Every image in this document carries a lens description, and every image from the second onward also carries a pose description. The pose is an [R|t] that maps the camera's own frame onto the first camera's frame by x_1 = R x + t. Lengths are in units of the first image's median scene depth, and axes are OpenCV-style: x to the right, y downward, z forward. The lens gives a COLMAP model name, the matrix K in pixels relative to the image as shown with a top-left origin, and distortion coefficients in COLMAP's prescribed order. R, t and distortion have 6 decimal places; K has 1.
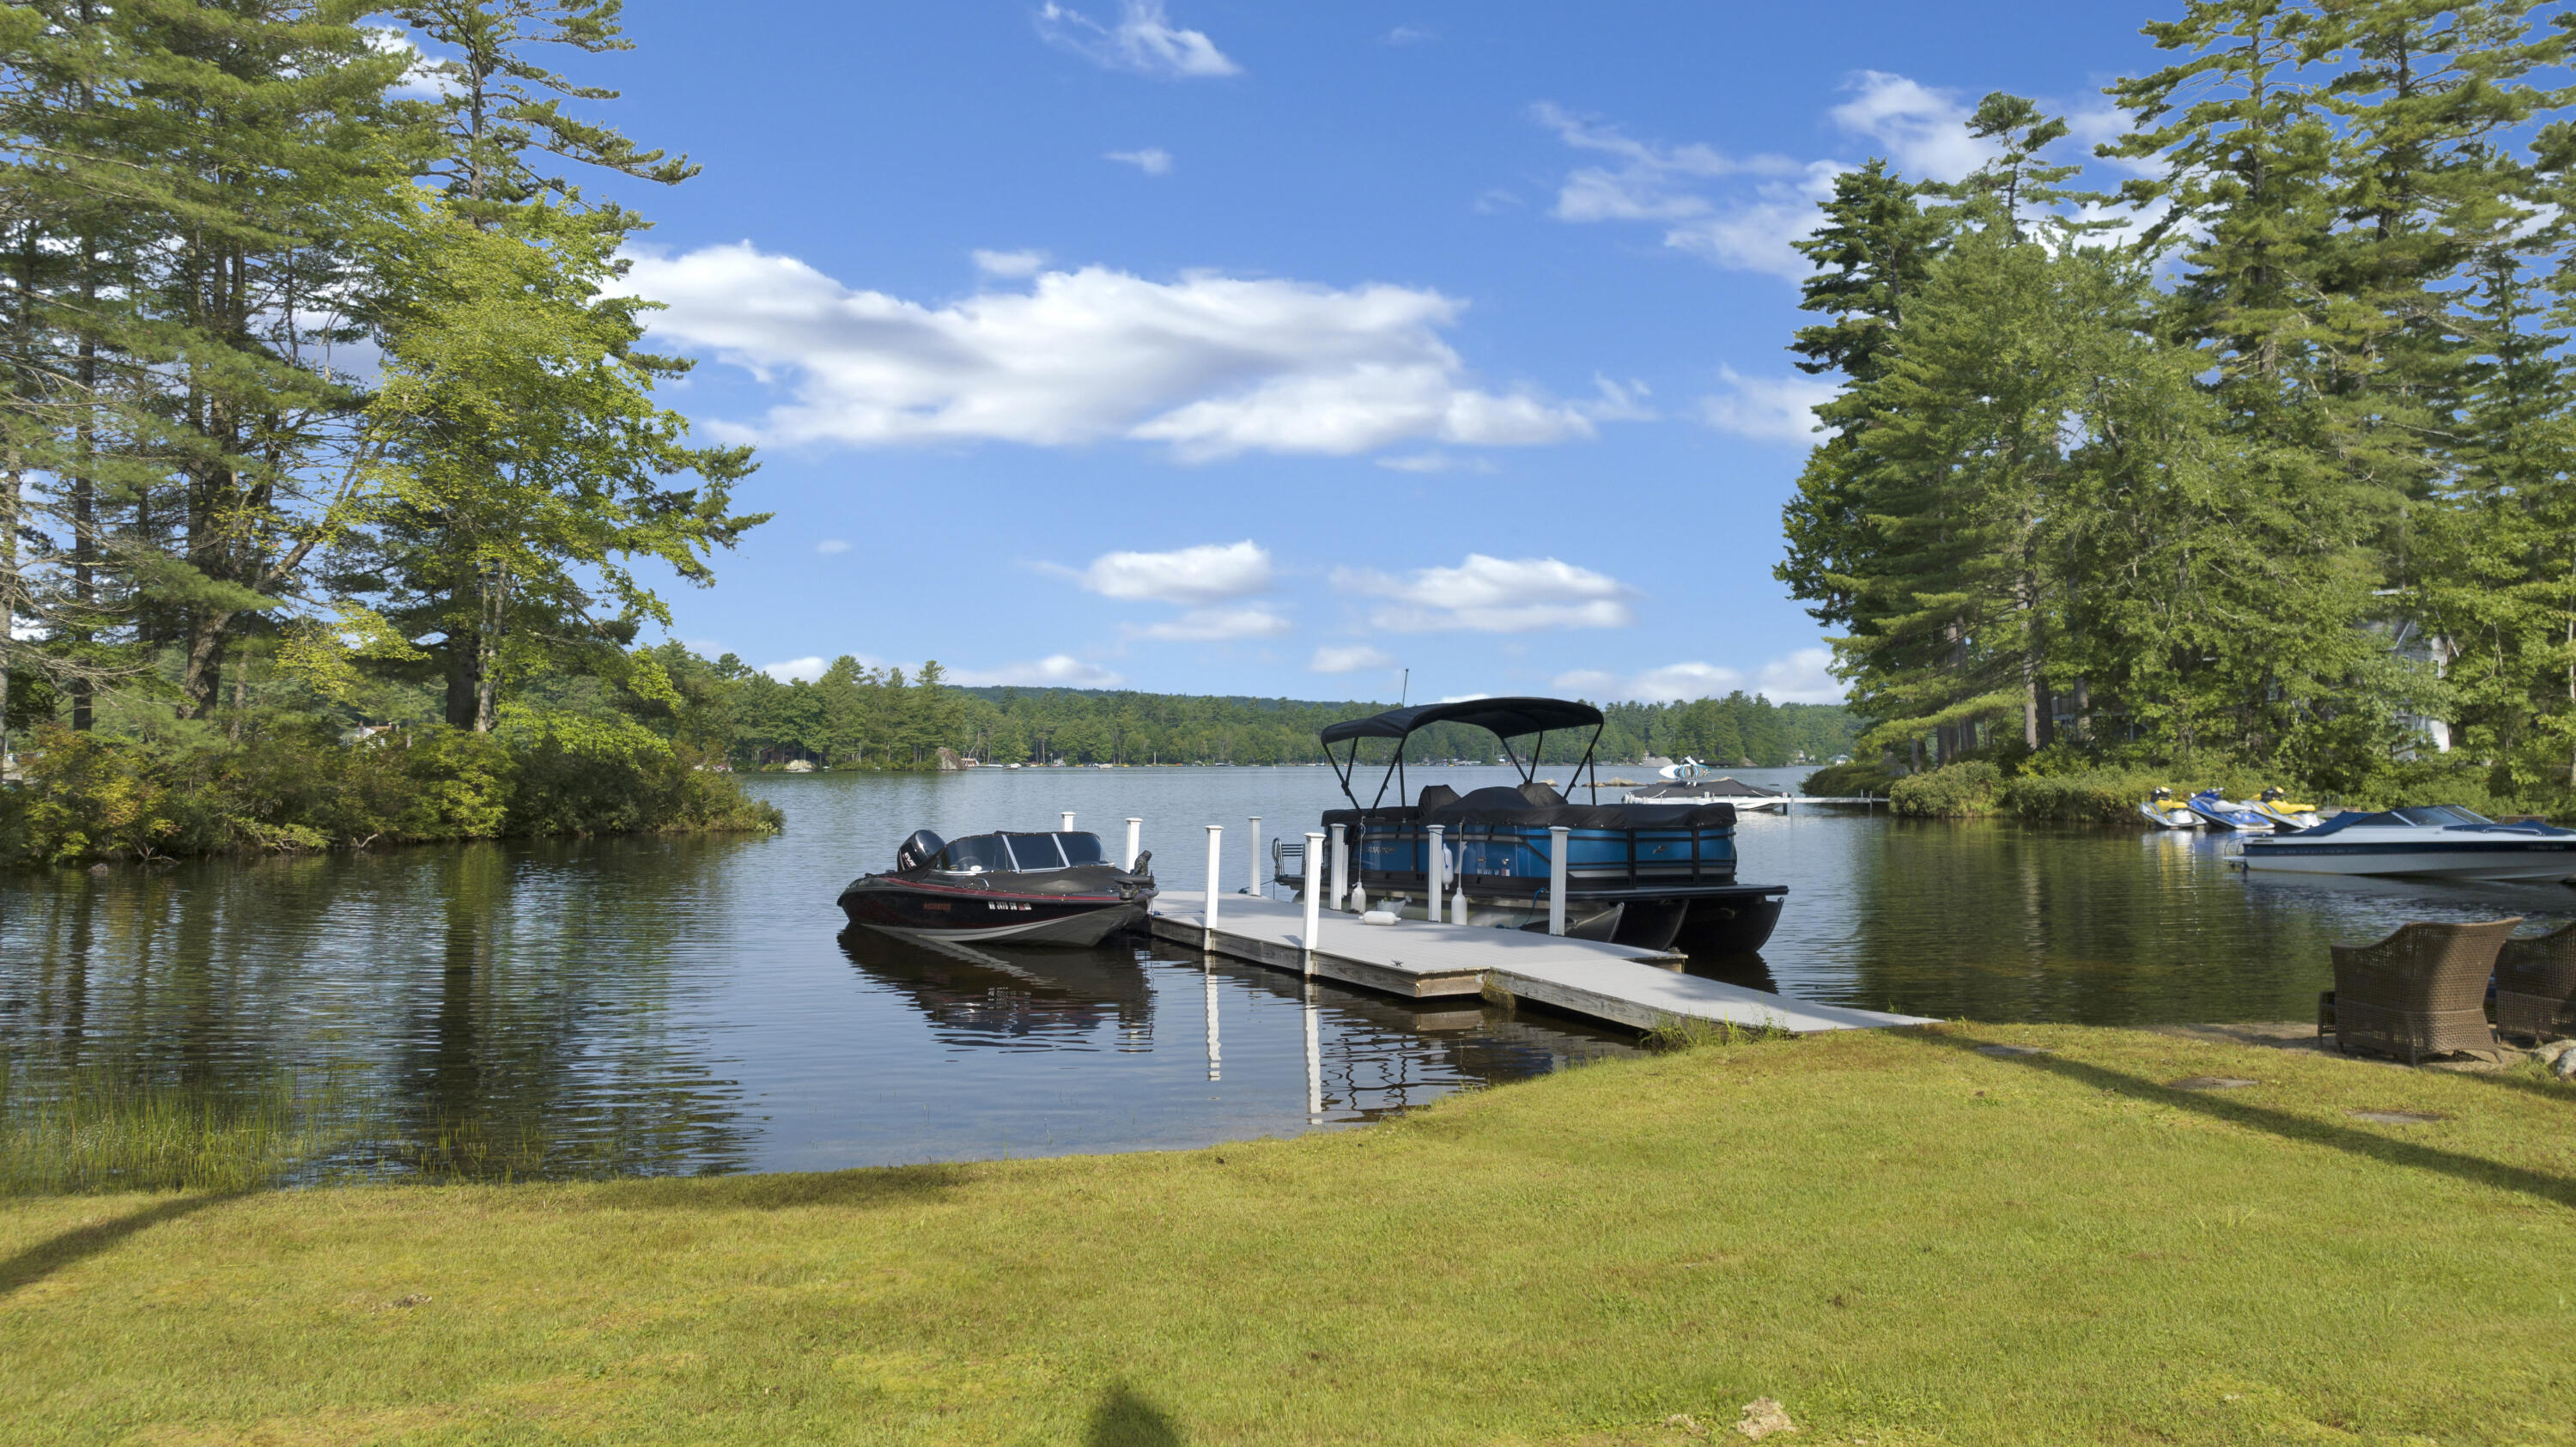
lens RADIAL K [[1861.7, 0, 1255.4], [0, 1861.7, 683.0], [0, 0, 1]] dist [0.003546, -0.000113]
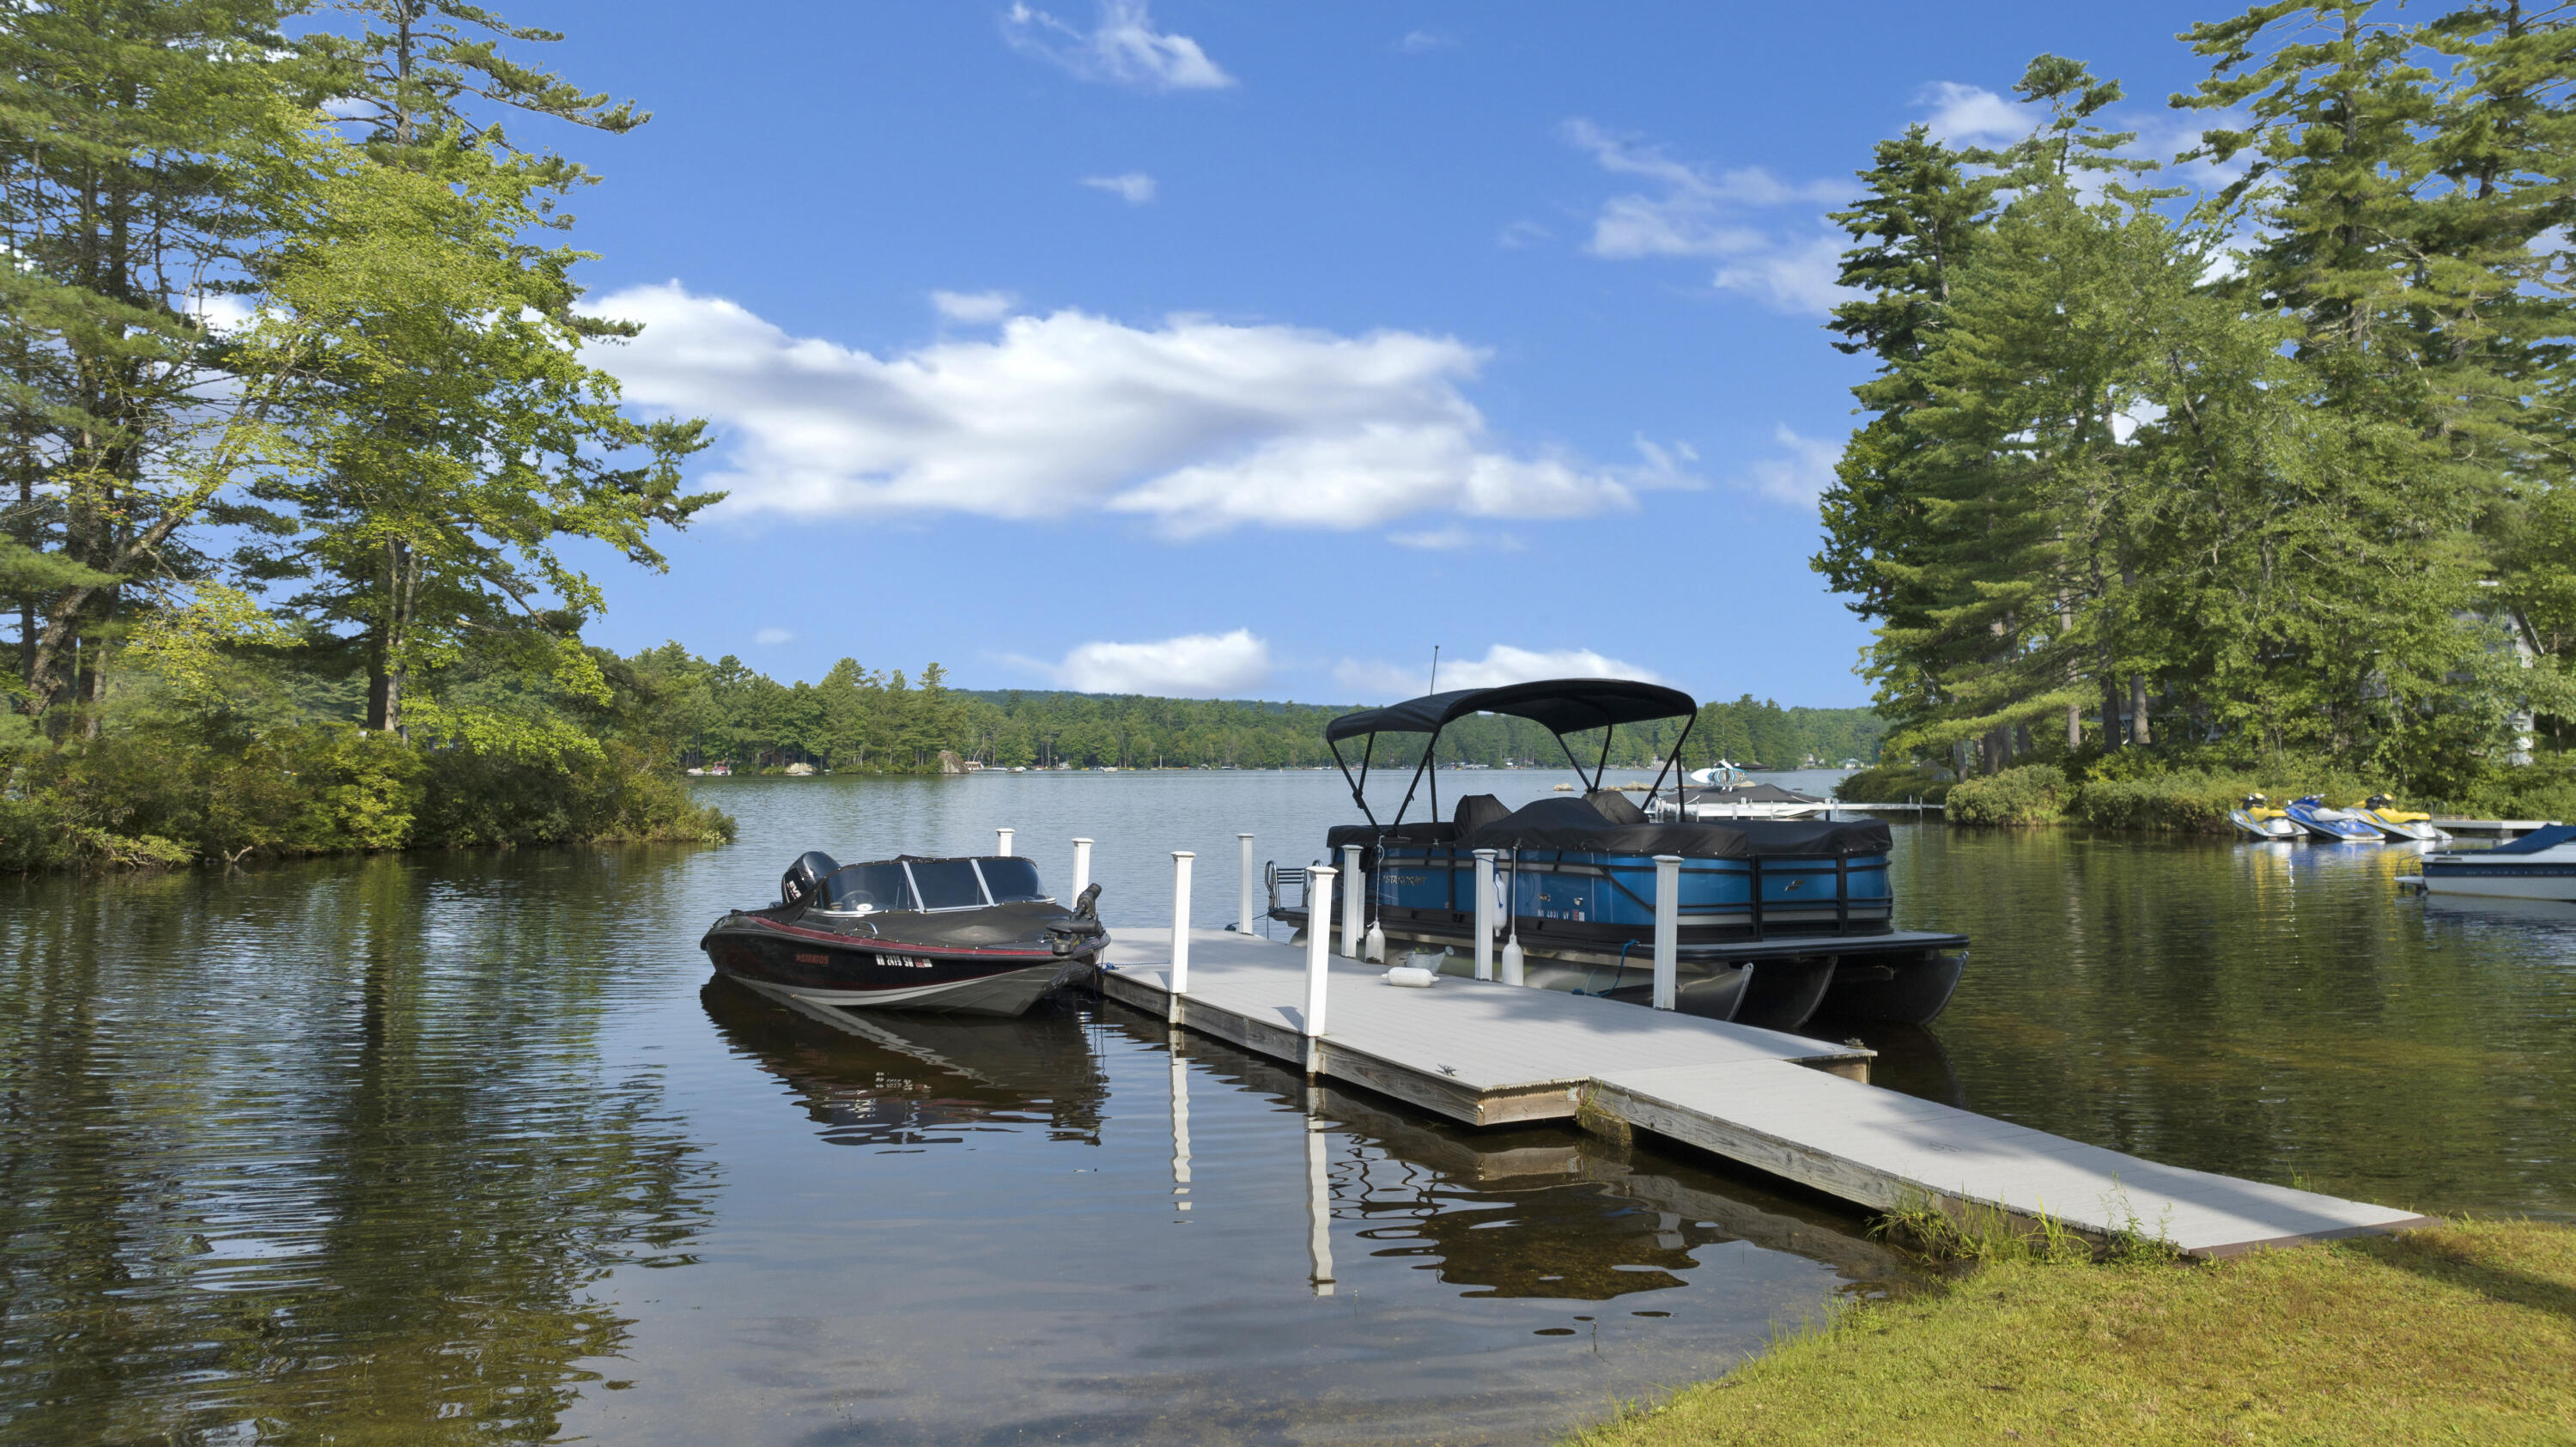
lens RADIAL K [[1820.1, 0, 1286.5], [0, 1820.1, 722.2], [0, 0, 1]] dist [-0.019059, 0.004907]
pose [[0.999917, 0.000933, 0.012858, 0.003663], [-0.001172, 0.999826, 0.018591, 0.004978], [-0.012838, -0.018604, 0.999744, 0.115794]]
